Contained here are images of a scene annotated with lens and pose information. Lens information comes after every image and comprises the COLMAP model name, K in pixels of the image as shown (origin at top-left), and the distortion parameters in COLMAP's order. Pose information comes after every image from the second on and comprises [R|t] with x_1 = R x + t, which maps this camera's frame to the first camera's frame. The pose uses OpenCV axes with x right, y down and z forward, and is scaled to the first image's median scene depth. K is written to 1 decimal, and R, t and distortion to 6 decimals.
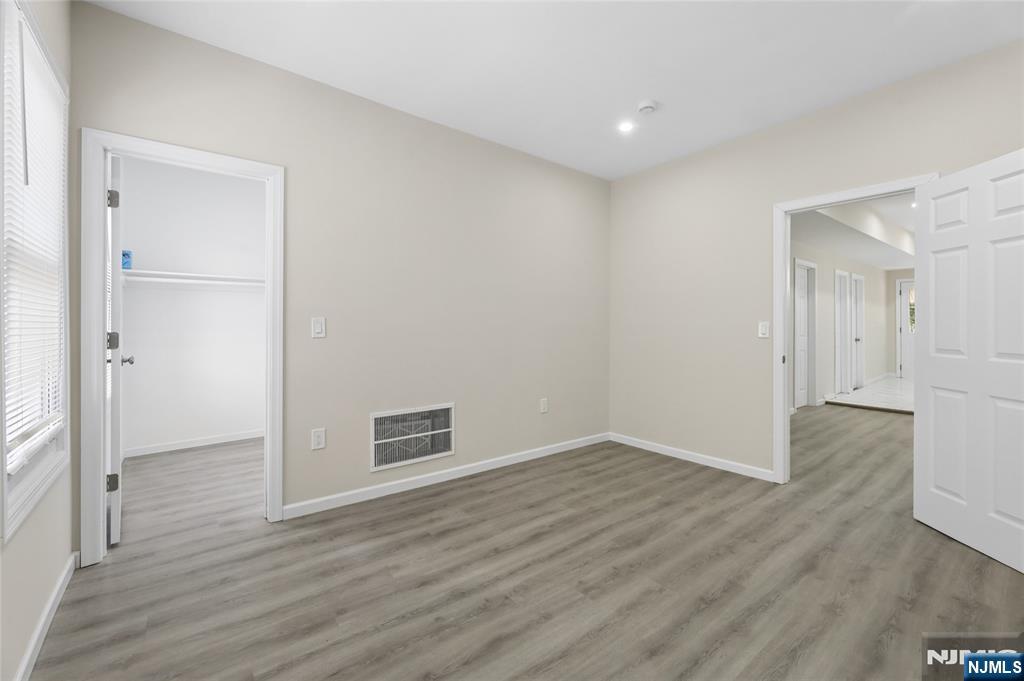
lens RADIAL K [[416.8, 0, 514.9], [0, 416.8, 329.3], [0, 0, 1]] dist [-0.000398, -0.000260]
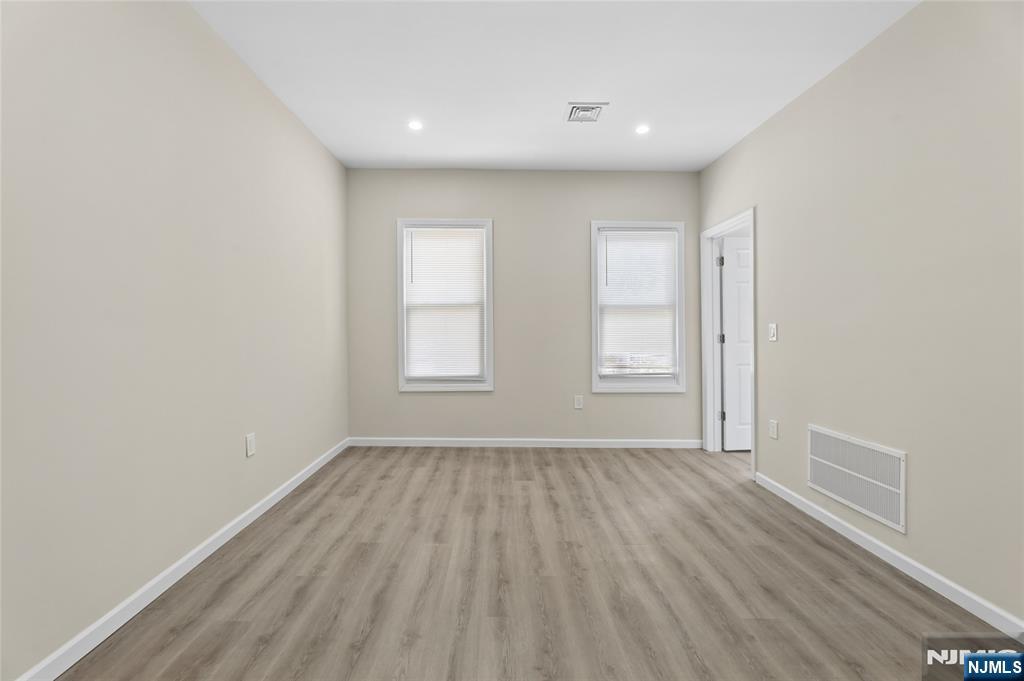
lens RADIAL K [[416.8, 0, 514.9], [0, 416.8, 329.3], [0, 0, 1]] dist [-0.000398, -0.000260]
pose [[-0.583225, -0.004260, -0.812300, 1.129791], [-0.009723, 0.999951, 0.001737, -0.007408], [0.812253, 0.008912, -0.583238, 1.407597]]
